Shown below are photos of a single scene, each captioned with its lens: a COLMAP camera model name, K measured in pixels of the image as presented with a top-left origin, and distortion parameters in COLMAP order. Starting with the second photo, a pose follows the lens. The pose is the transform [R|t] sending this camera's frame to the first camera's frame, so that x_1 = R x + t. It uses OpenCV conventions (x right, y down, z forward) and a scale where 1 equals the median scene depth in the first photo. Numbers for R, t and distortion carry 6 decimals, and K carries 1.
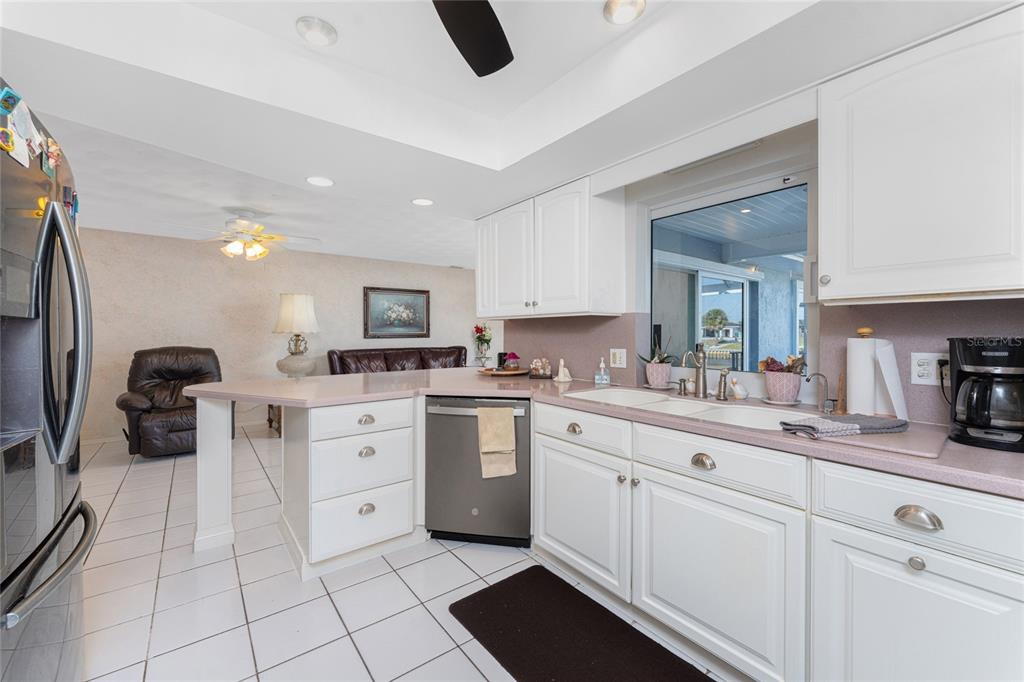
lens RADIAL K [[410.9, 0, 510.0], [0, 410.9, 339.6], [0, 0, 1]] dist [-0.000461, 0.000072]
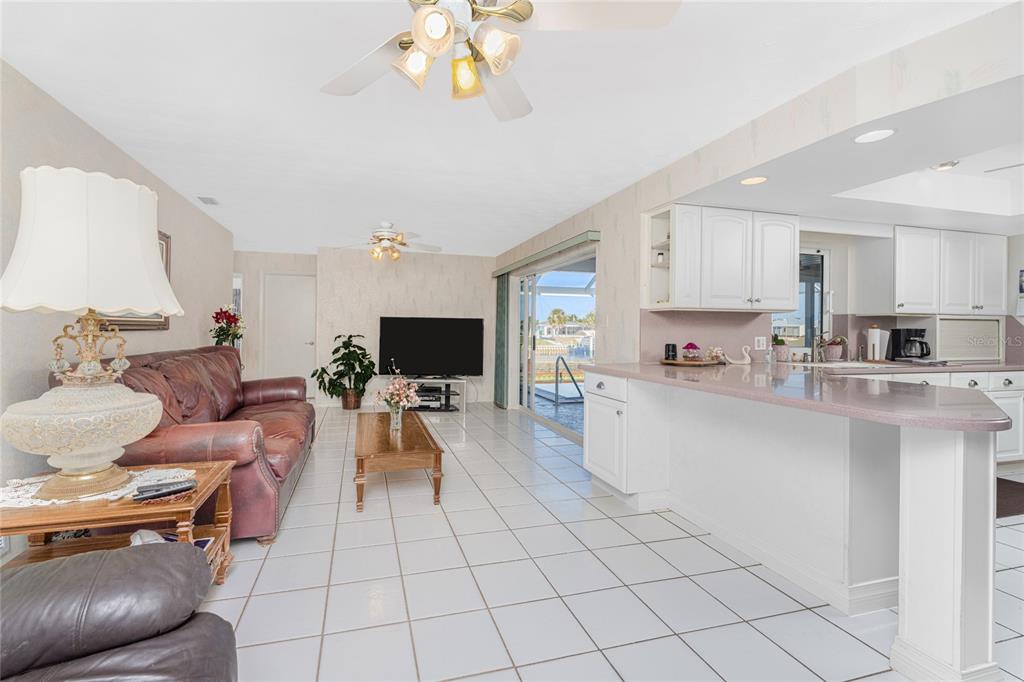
lens RADIAL K [[410.9, 0, 512.1], [0, 410.9, 332.7], [0, 0, 1]] dist [-0.000461, 0.000072]
pose [[0.389382, -0.004110, 0.921067, -1.656359], [0.006841, 0.999975, 0.001570, 0.000136], [-0.921051, 0.005690, 0.389400, 1.478870]]
